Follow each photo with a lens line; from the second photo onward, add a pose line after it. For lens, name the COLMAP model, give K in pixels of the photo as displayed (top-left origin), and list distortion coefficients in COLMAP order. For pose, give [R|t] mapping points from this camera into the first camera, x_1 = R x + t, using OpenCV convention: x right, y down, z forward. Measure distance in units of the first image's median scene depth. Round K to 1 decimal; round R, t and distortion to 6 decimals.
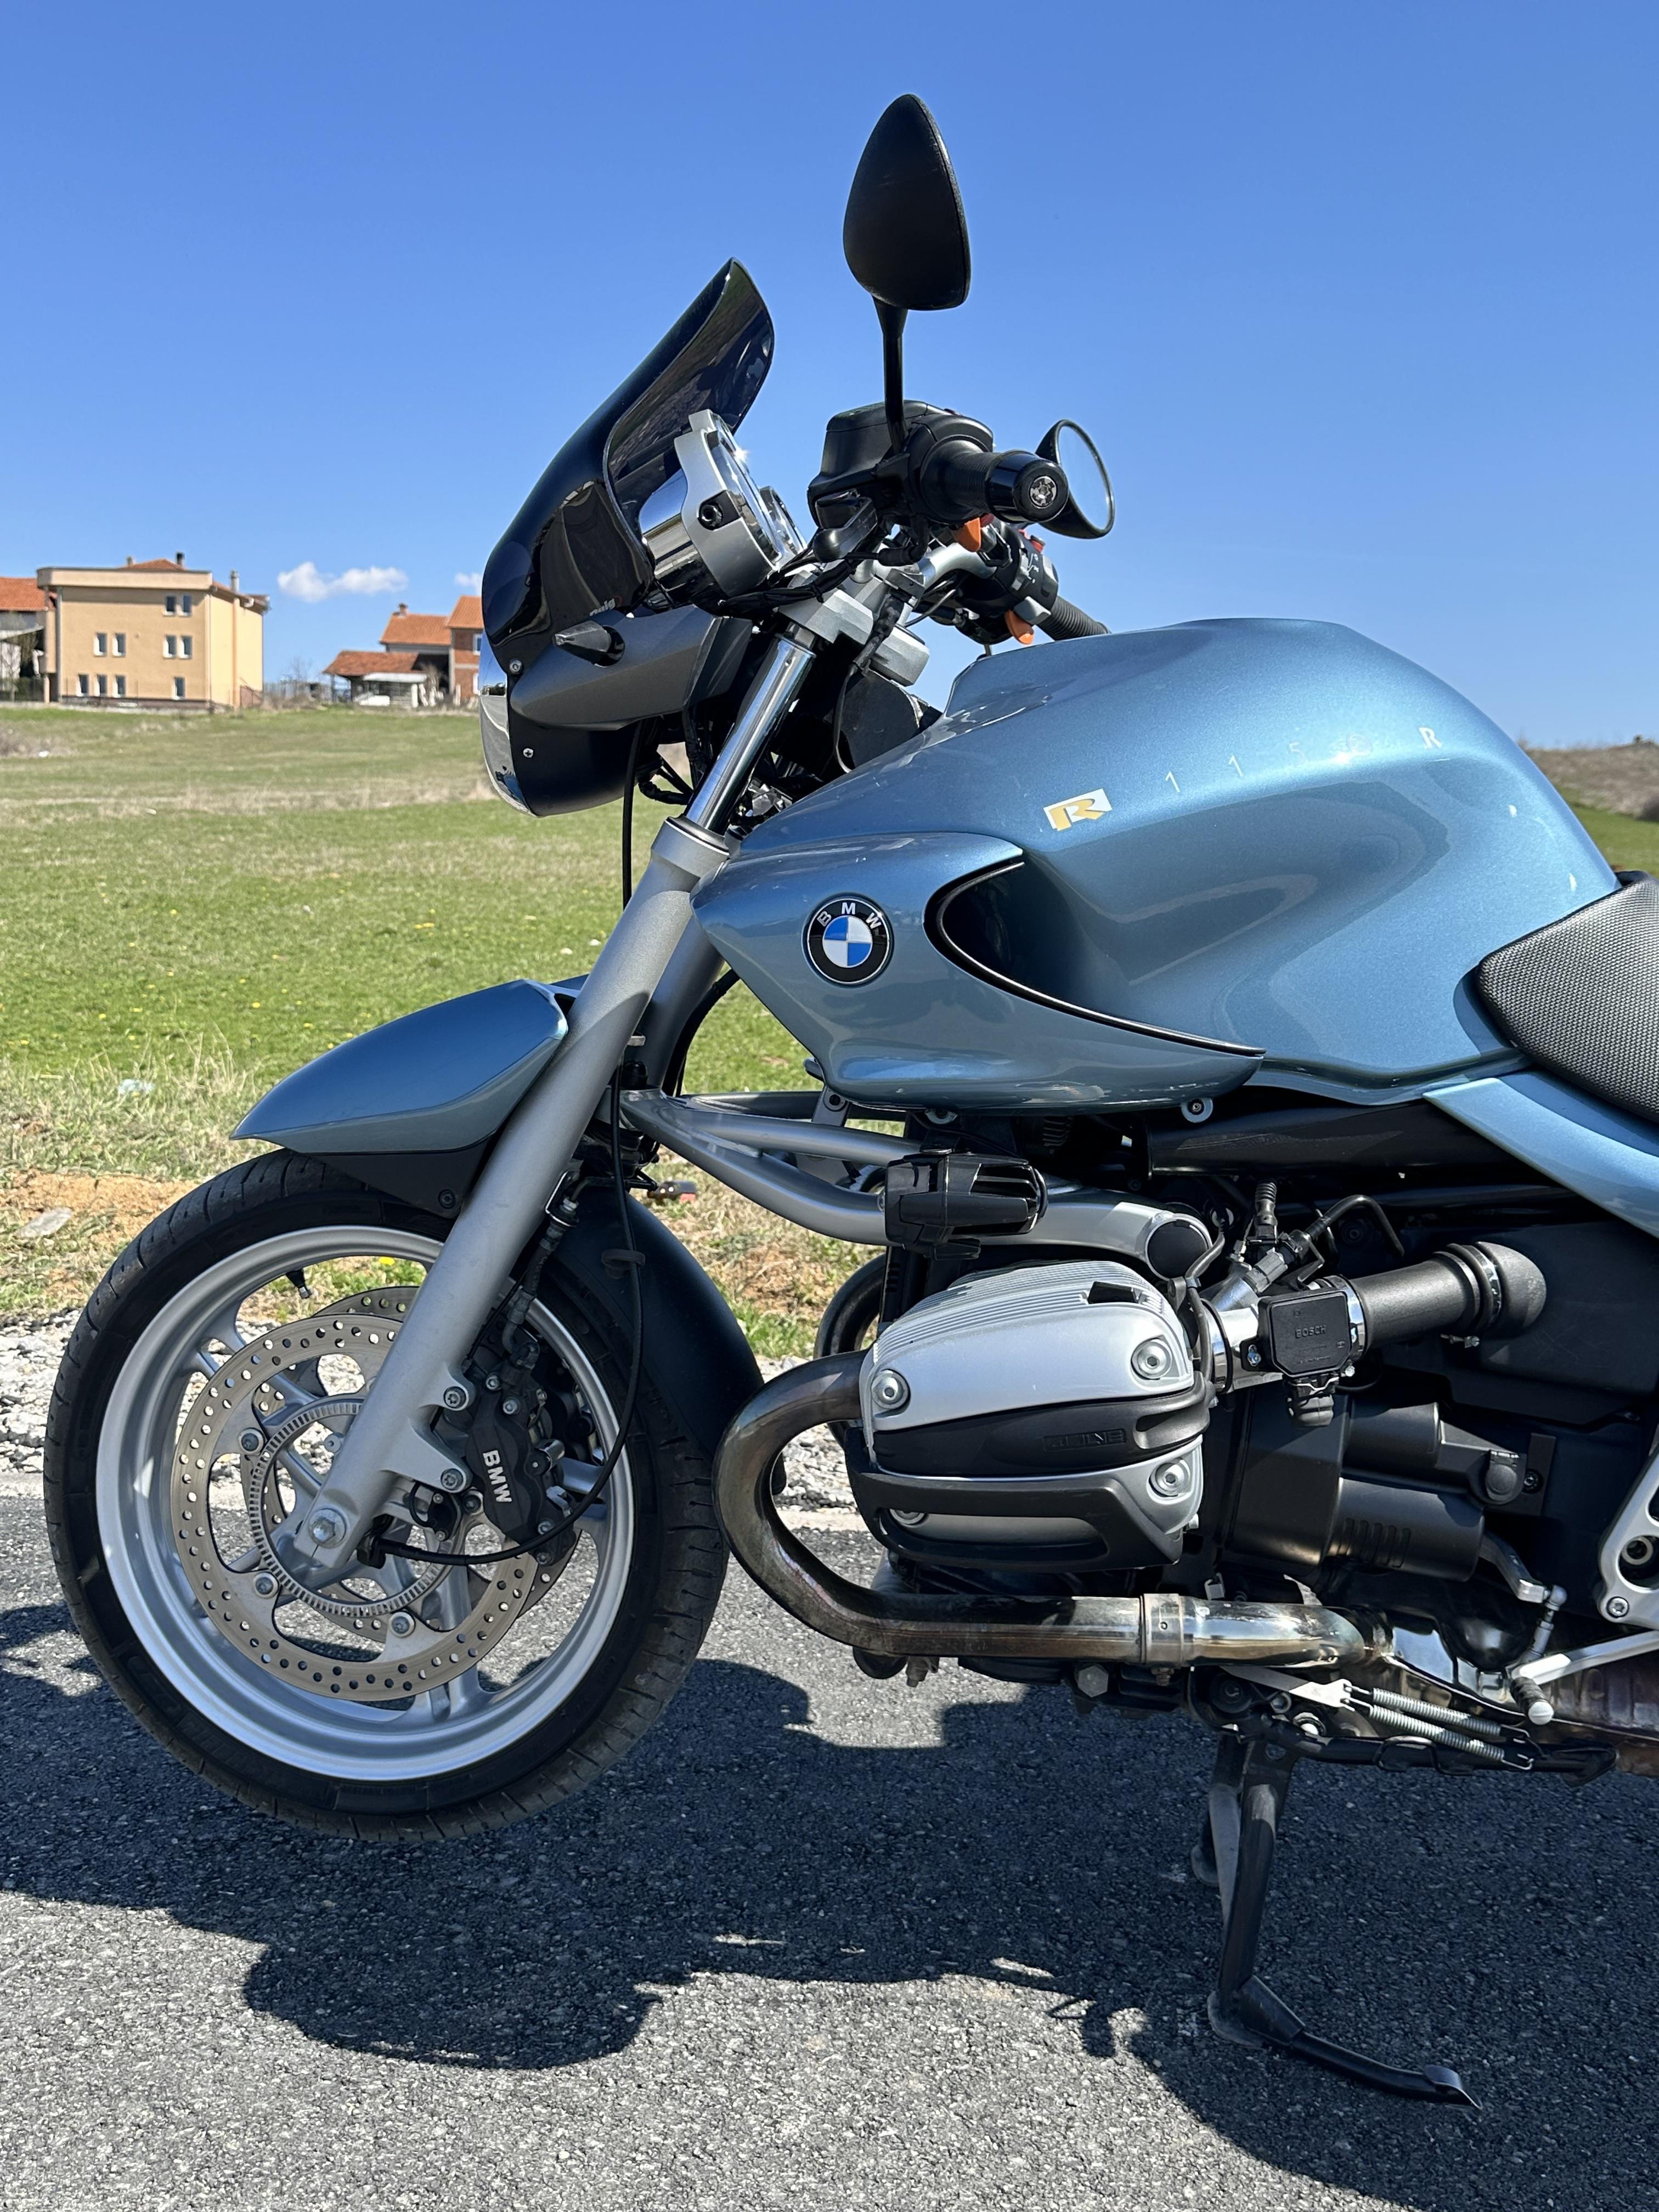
lens RADIAL K [[2017.8, 0, 838.3], [0, 2017.8, 1110.6], [0, 0, 1]] dist [0.023375, 0.000000]
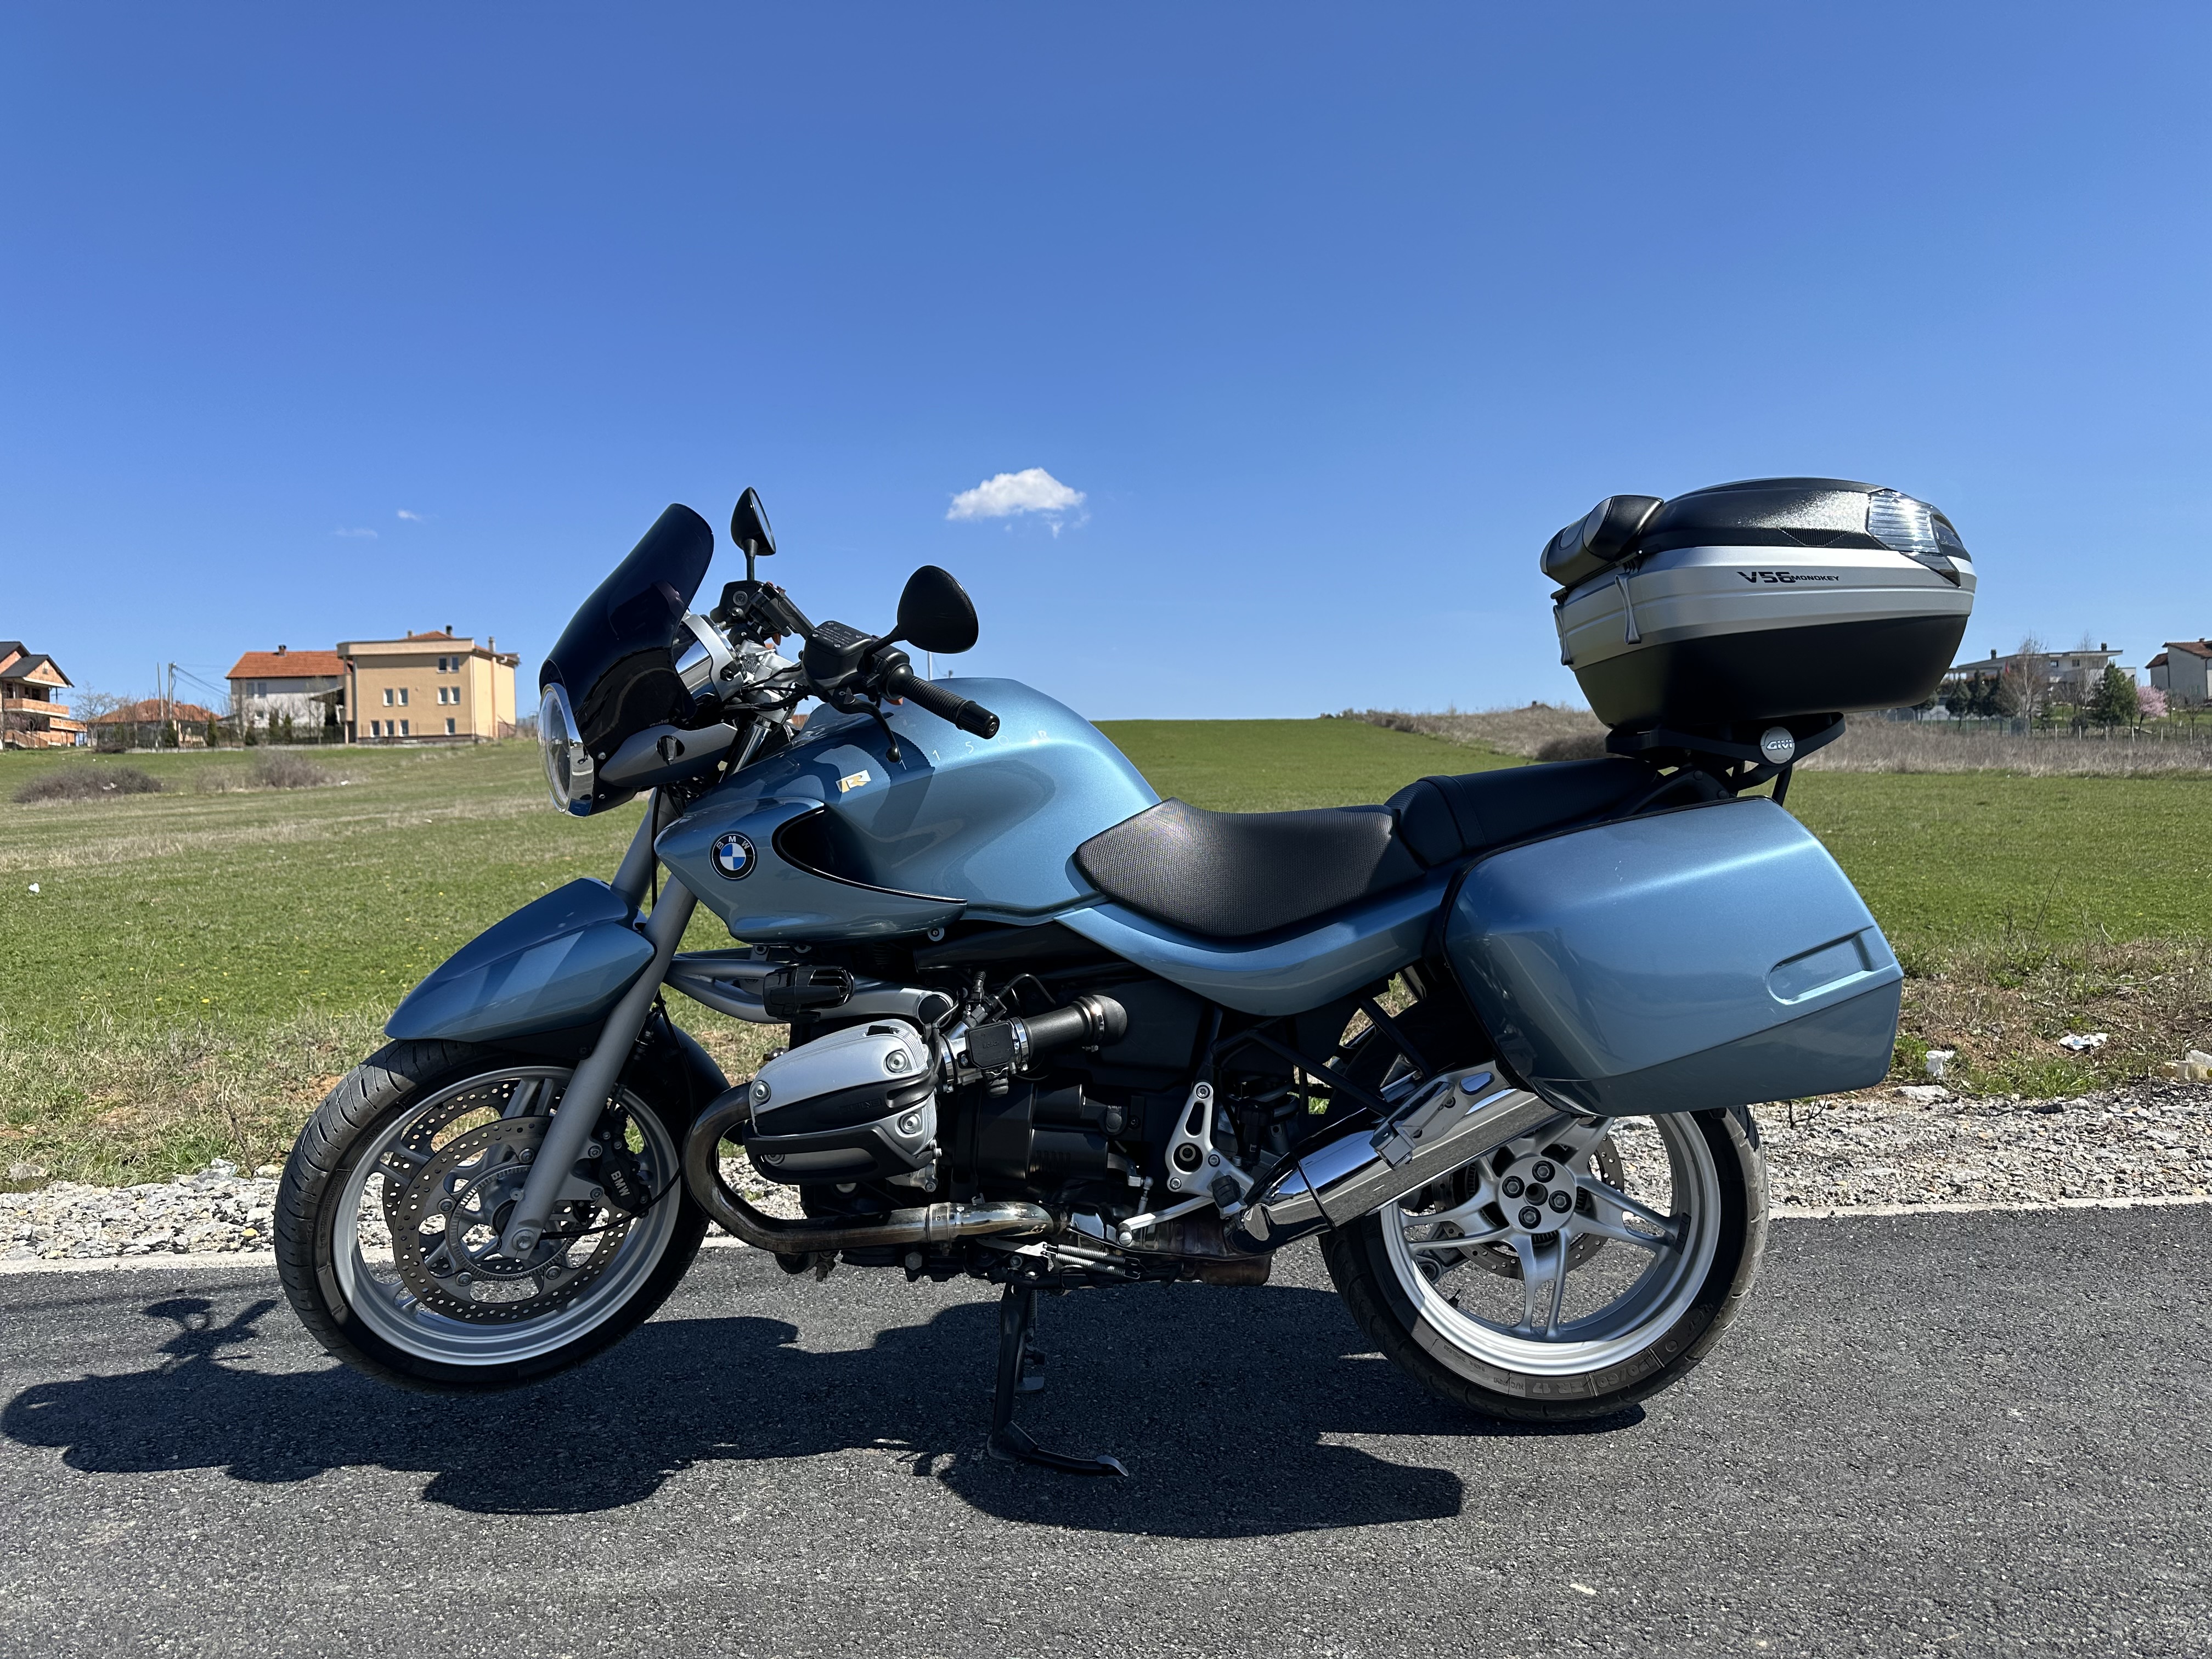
lens RADIAL K [[1575.2, 0, 1110.3], [0, 1575.2, 808.0], [0, 0, 1]] dist [0.032909, -0.029141]
pose [[0.995106, -0.061890, 0.077036, 0.218199], [0.071489, 0.989087, -0.128826, 0.078821], [-0.068222, 0.133702, 0.988671, -0.454071]]
